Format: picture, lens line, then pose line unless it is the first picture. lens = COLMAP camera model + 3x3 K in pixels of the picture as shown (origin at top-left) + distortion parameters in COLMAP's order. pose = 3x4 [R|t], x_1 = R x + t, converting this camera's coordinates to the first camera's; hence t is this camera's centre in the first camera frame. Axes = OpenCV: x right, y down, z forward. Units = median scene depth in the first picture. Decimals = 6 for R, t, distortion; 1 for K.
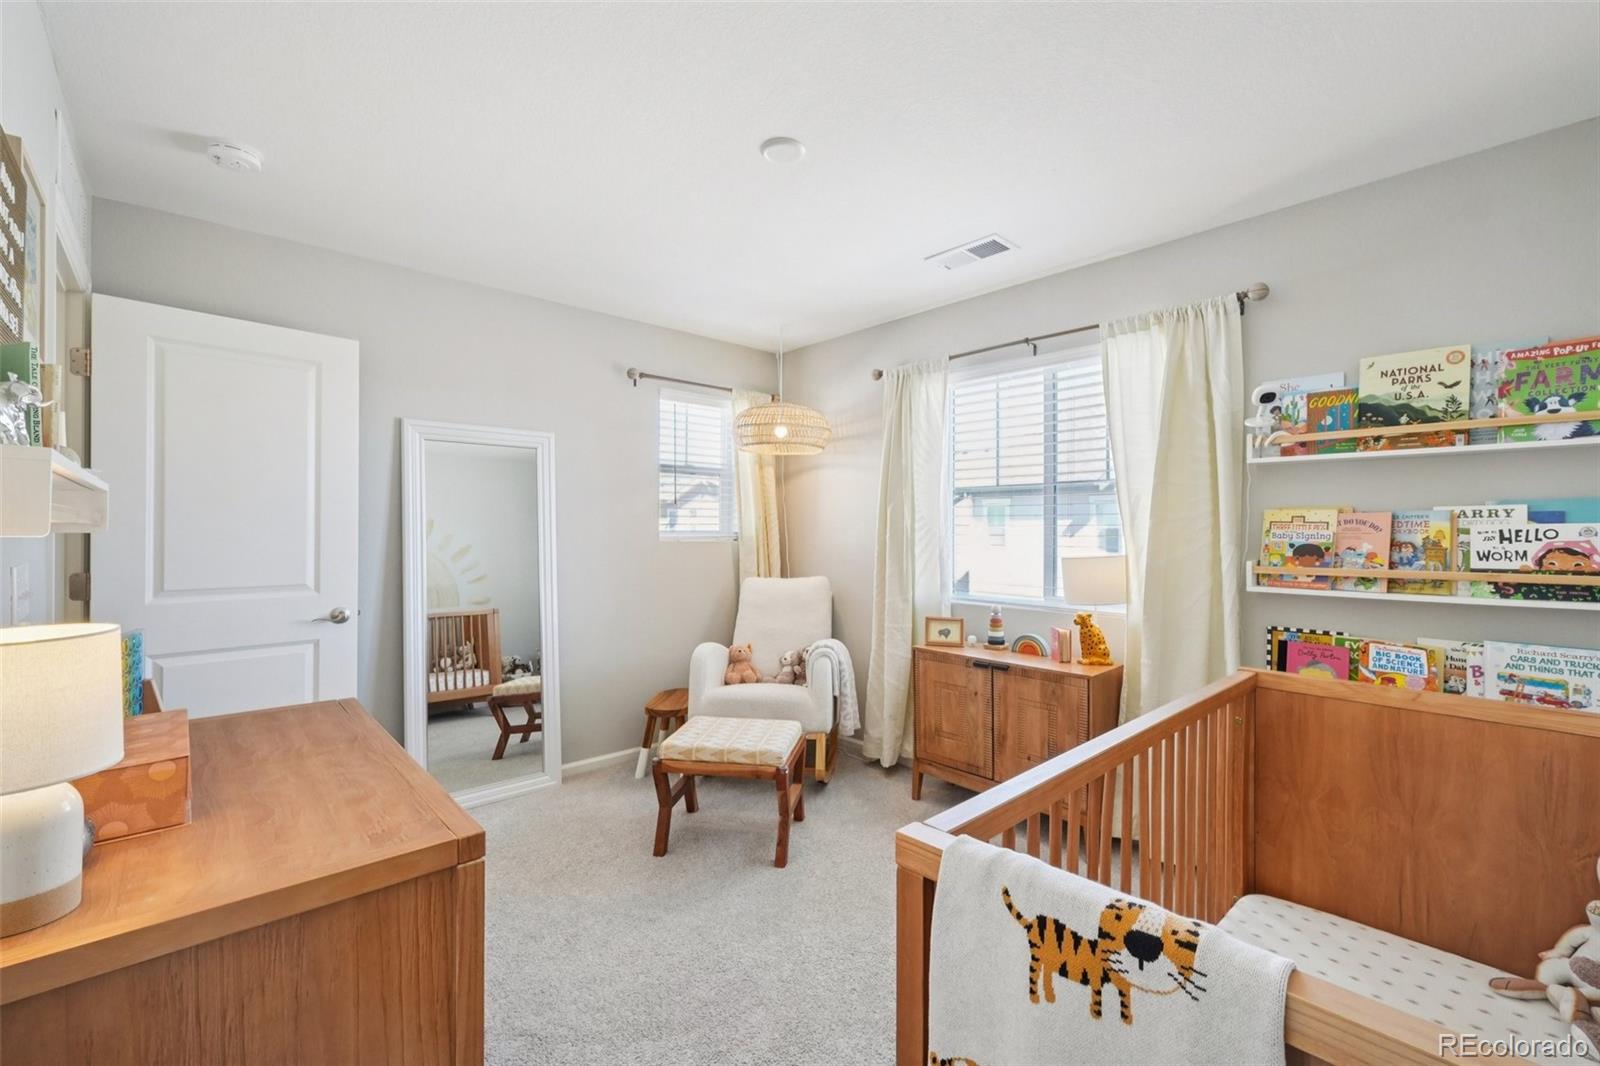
lens RADIAL K [[681.2, 0, 802.3], [0, 681.2, 534.5], [0, 0, 1]] dist [0.001956, 0.000713]
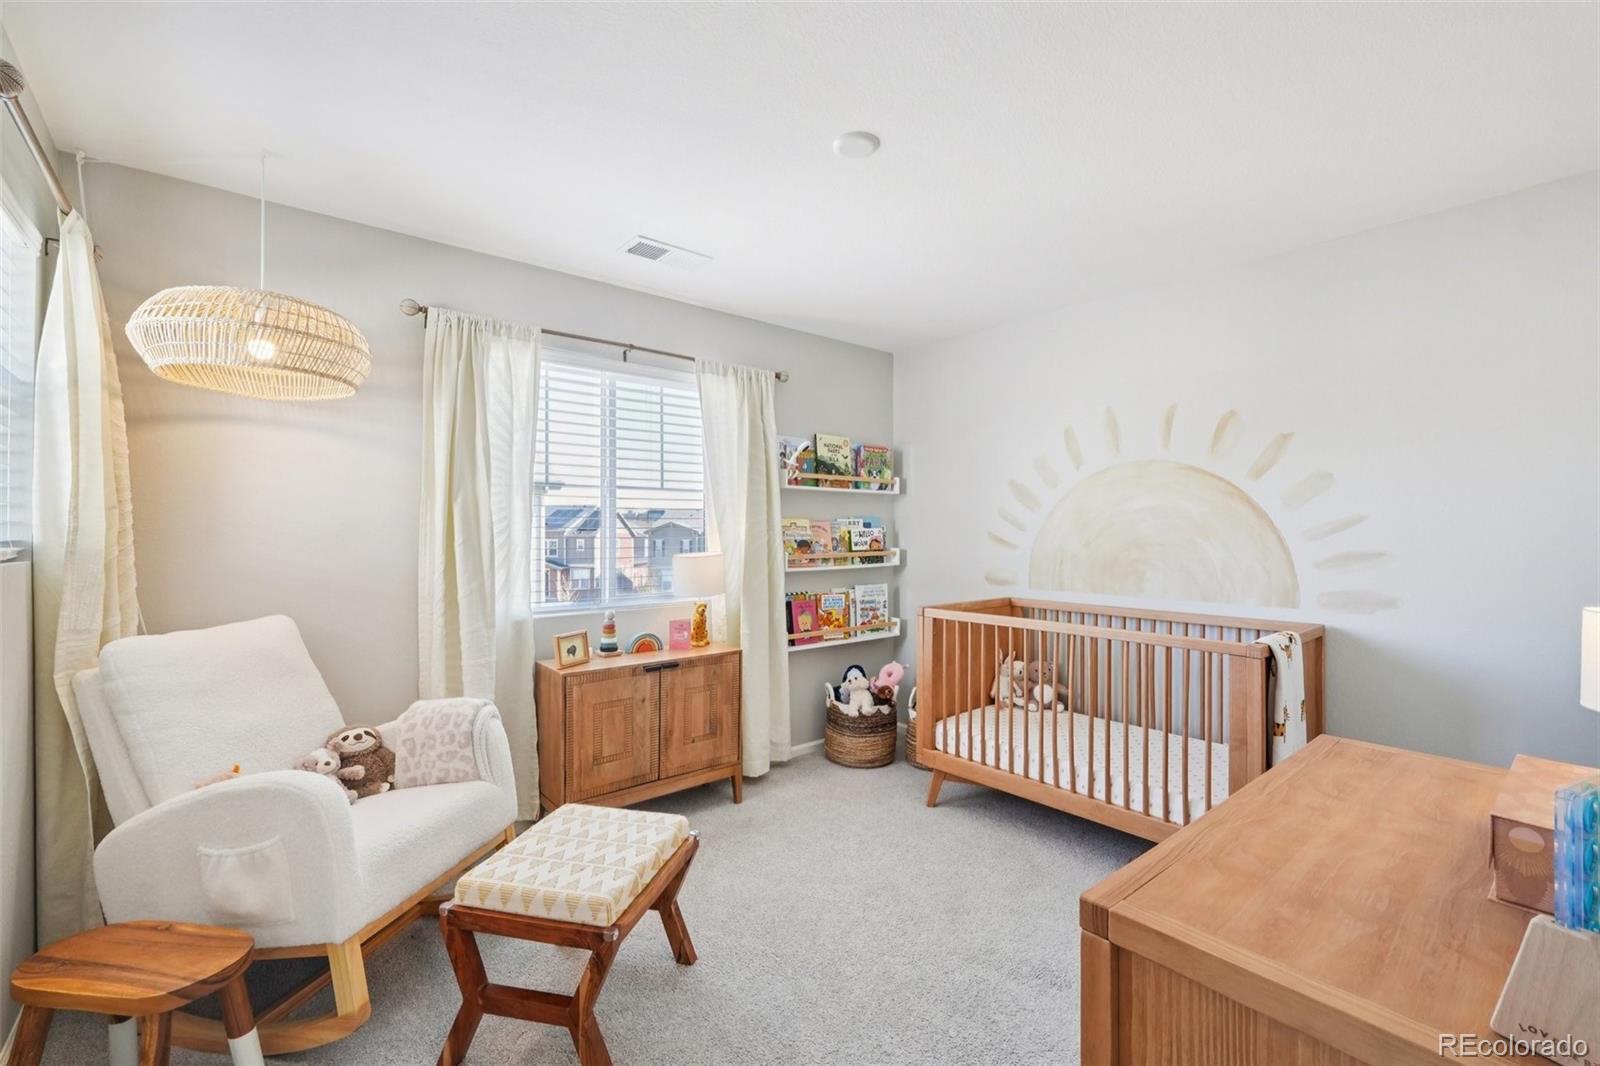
lens RADIAL K [[681.2, 0, 802.3], [0, 681.2, 534.5], [0, 0, 1]] dist [0.001956, 0.000713]
pose [[0.043497, -0.006018, 0.999035, -0.917412], [0.010233, 0.999932, 0.005578, -0.008762], [-0.999001, 0.009981, 0.043555, 0.947183]]
